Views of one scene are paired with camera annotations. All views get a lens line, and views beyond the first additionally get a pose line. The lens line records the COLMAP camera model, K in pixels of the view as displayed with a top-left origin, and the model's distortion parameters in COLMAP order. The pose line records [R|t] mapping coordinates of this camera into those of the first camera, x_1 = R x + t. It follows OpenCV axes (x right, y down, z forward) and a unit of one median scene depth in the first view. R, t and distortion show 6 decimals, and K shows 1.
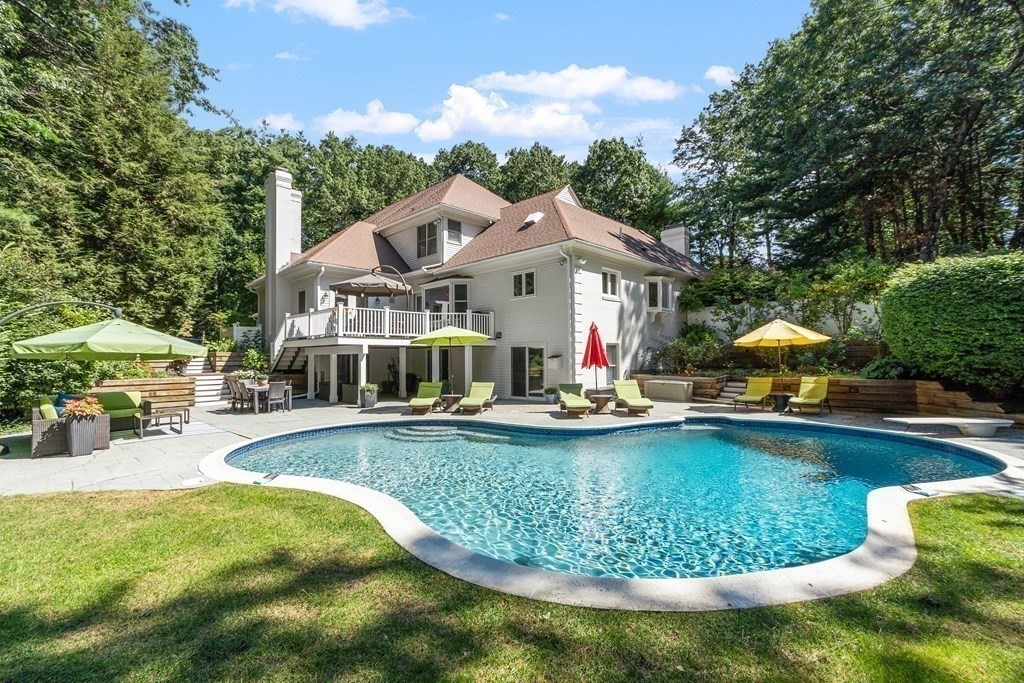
lens RADIAL K [[463.5, 0, 512.0], [0, 463.5, 341.5], [0, 0, 1]] dist [-0.001987, -0.000240]
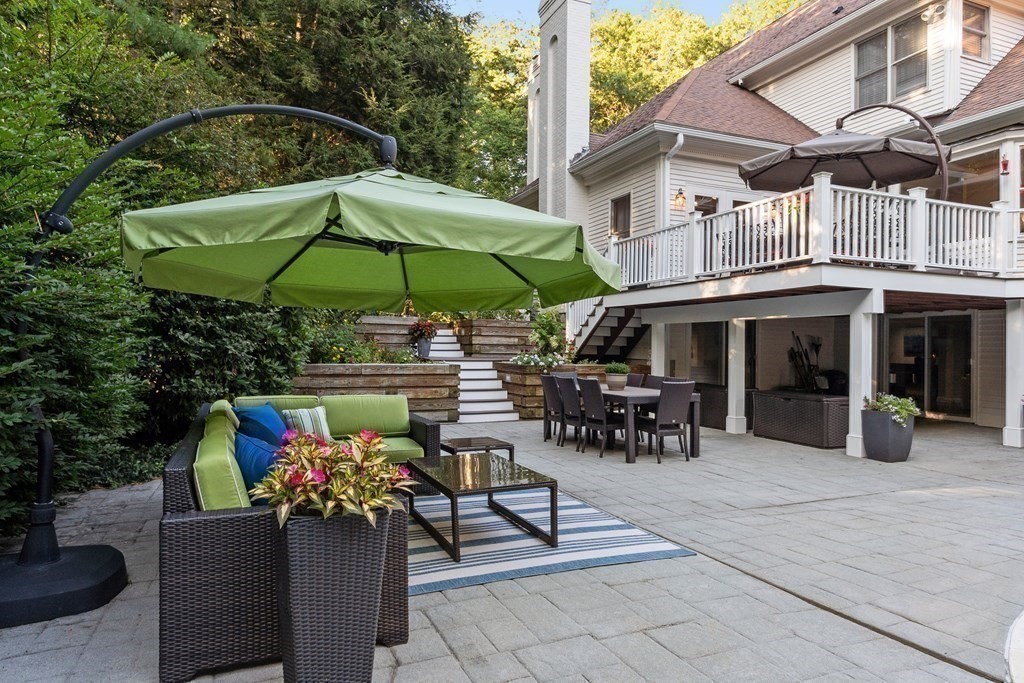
lens RADIAL K [[713.8, 0, 512.0], [0, 713.8, 341.5], [0, 0, 1]] dist [-0.000686, -0.000912]
pose [[0.916008, 0.014925, -0.400883, -0.338522], [-0.004191, 0.999609, 0.027638, 0.033939], [0.401138, -0.023636, 0.915712, 0.339599]]
